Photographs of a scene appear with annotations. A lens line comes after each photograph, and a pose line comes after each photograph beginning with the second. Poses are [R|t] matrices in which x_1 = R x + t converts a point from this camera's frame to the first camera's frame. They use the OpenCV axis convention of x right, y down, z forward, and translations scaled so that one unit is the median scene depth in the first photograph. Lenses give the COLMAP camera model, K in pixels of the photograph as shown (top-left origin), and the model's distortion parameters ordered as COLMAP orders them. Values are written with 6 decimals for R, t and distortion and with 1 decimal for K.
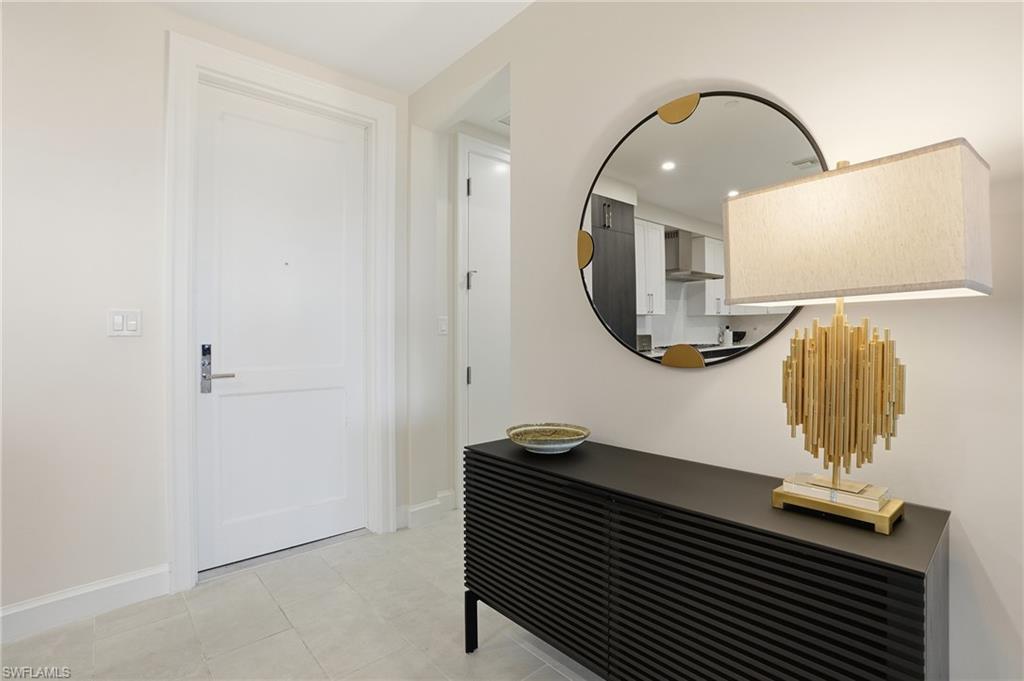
lens RADIAL K [[467.5, 0, 512.8], [0, 467.5, 341.0], [0, 0, 1]] dist [-0.033856, 0.001312]
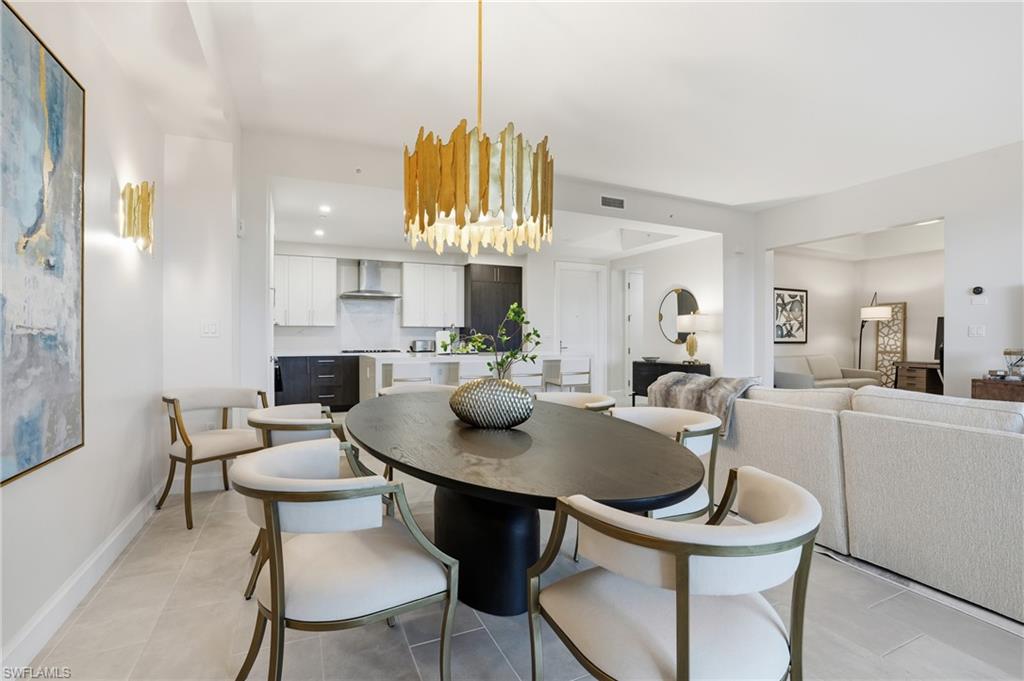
lens RADIAL K [[467.5, 0, 519.2], [0, 467.5, 341.5], [0, 0, 1]] dist [-0.033856, 0.001312]
pose [[0.961964, 0.000840, -0.273174, 0.045643], [-0.001734, 0.999994, -0.003031, 0.028395], [0.273169, 0.003390, 0.961960, -2.253830]]
